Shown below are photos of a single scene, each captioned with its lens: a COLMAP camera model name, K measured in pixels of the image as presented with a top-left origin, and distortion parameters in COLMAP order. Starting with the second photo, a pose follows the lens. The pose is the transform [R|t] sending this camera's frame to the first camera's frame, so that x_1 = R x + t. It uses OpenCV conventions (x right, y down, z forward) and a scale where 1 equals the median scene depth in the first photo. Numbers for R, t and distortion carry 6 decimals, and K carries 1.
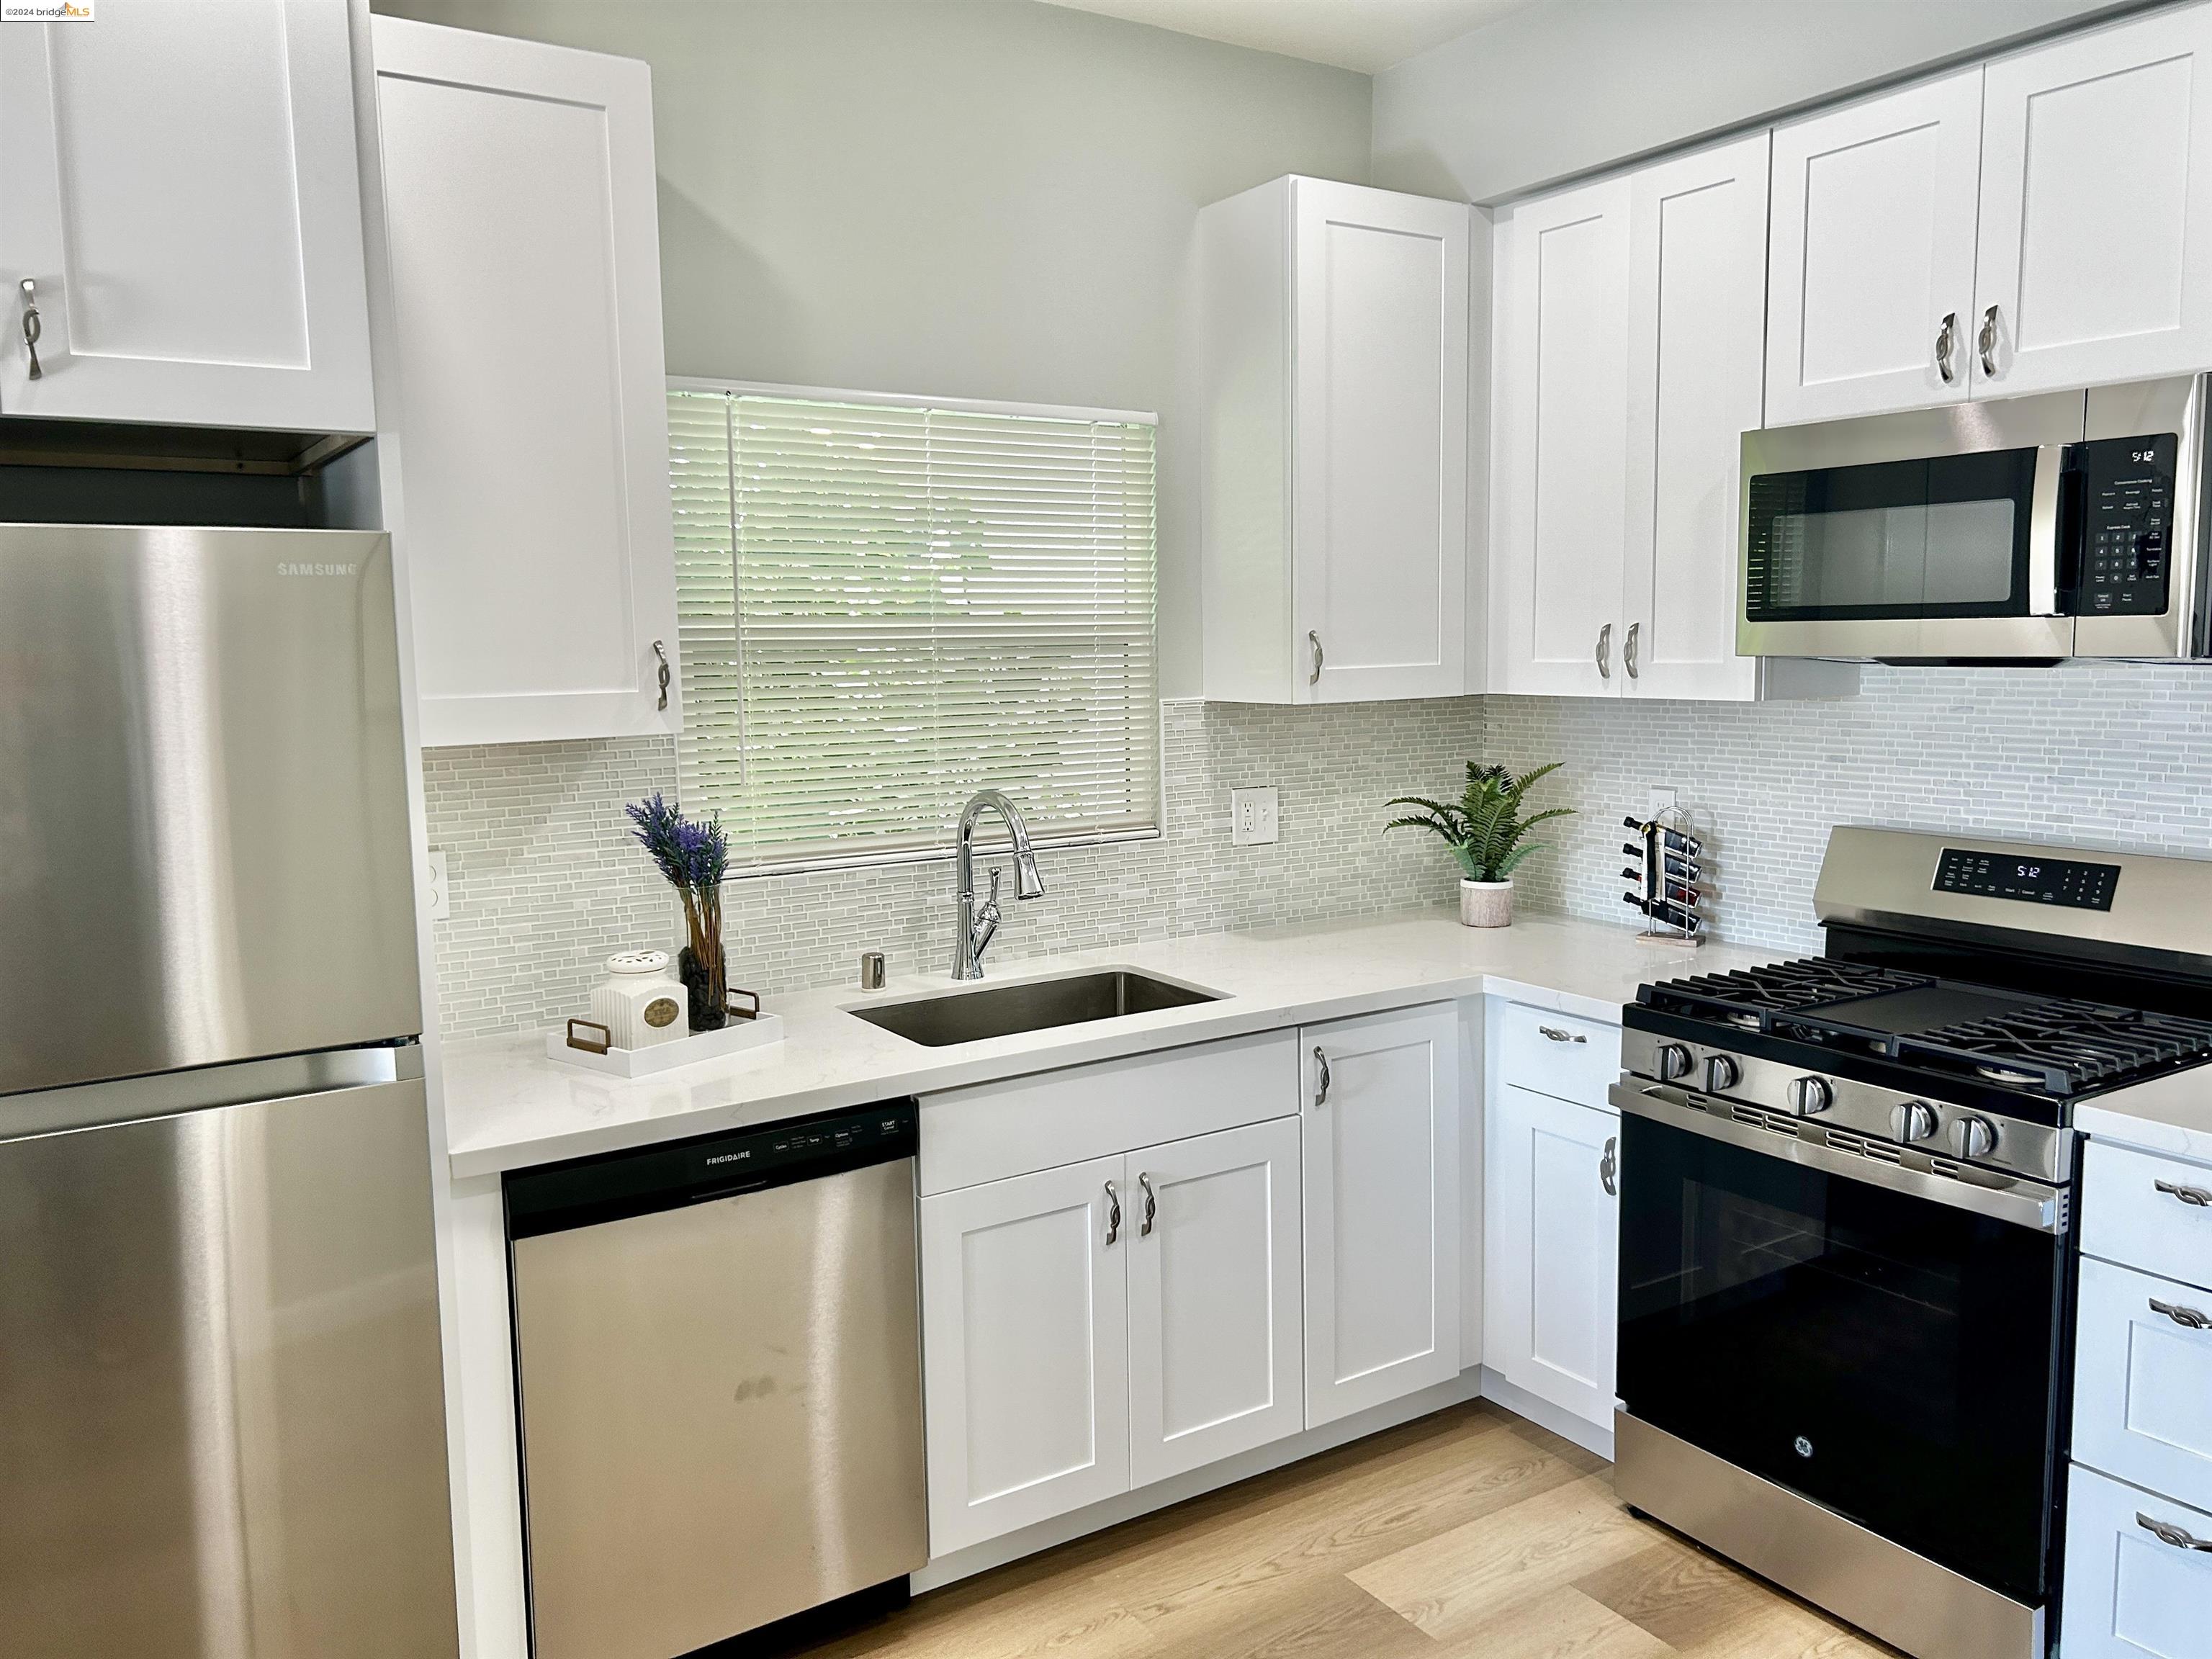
lens RADIAL K [[1647.3, 0, 1106.0], [0, 1647.3, 829.5], [0, 0, 1]] dist [0.006947, 0.005327]
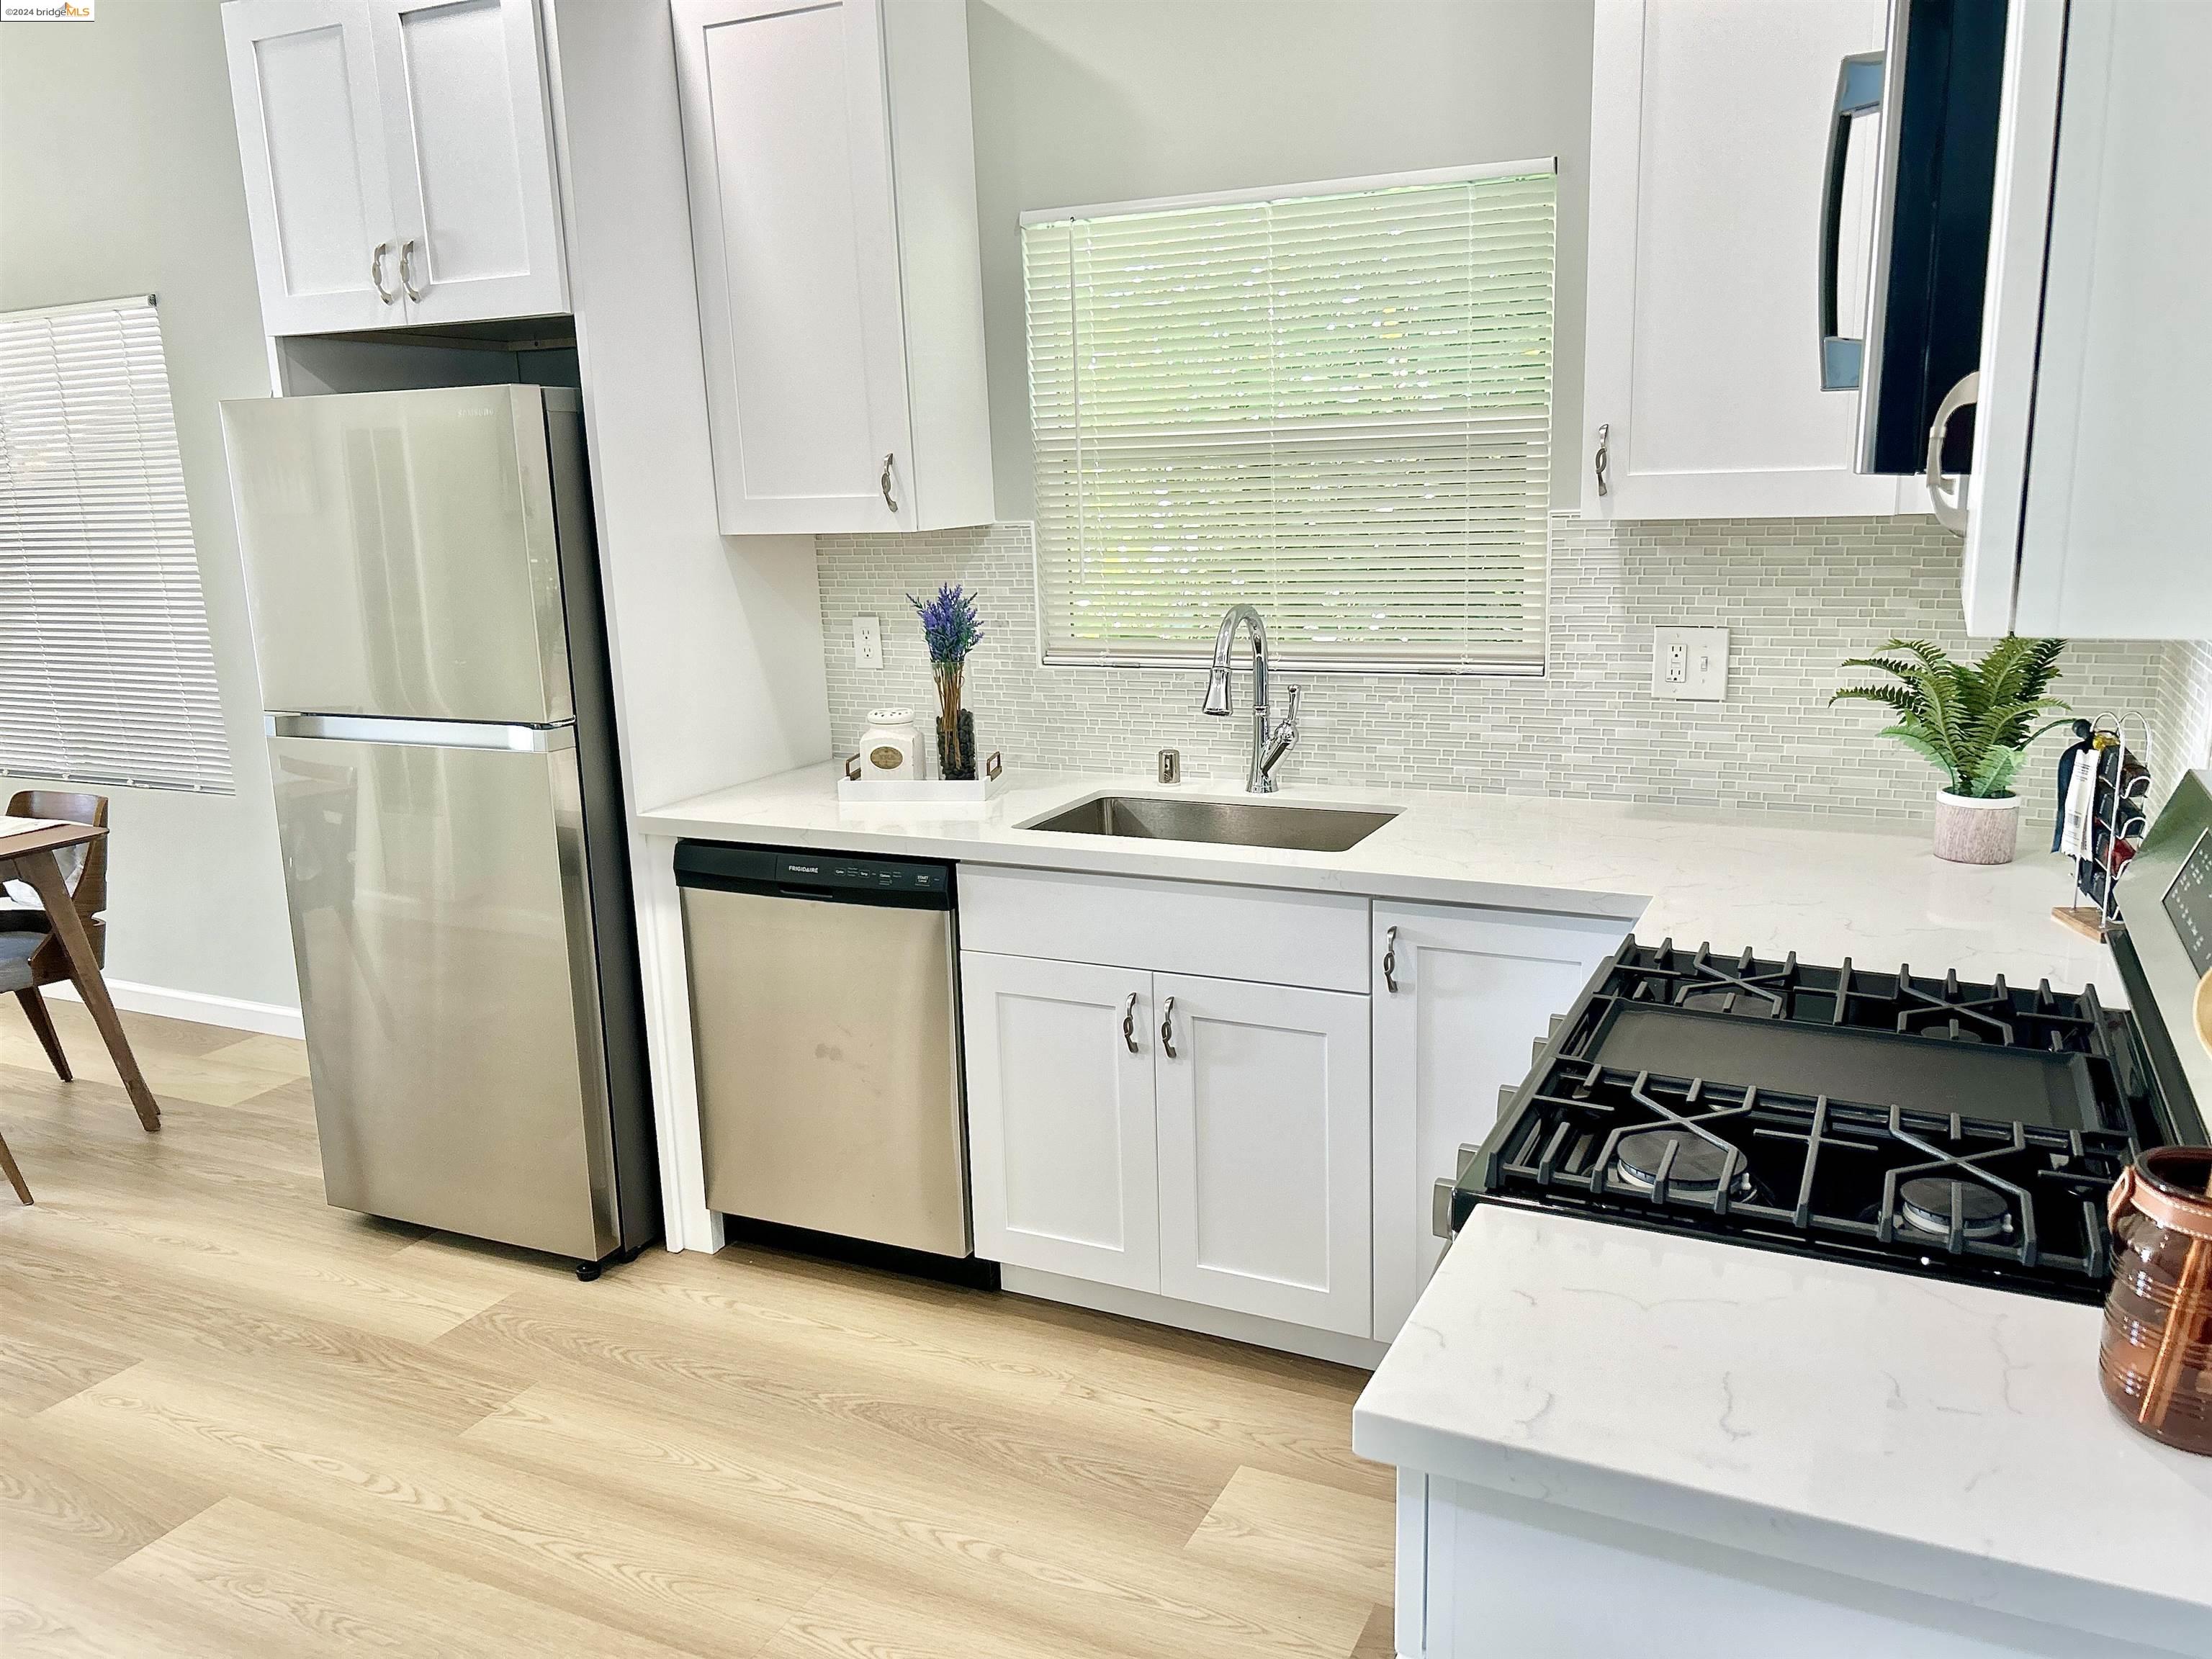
lens RADIAL K [[1715.2, 0, 1008.5], [0, 1715.2, 842.4], [0, 0, 1]] dist [0.005998, -0.004545]
pose [[0.480188, 0.187564, -0.856878, 0.746243], [-0.070439, 0.981962, 0.175470, -0.051750], [0.874333, -0.023901, 0.484738, 0.364975]]
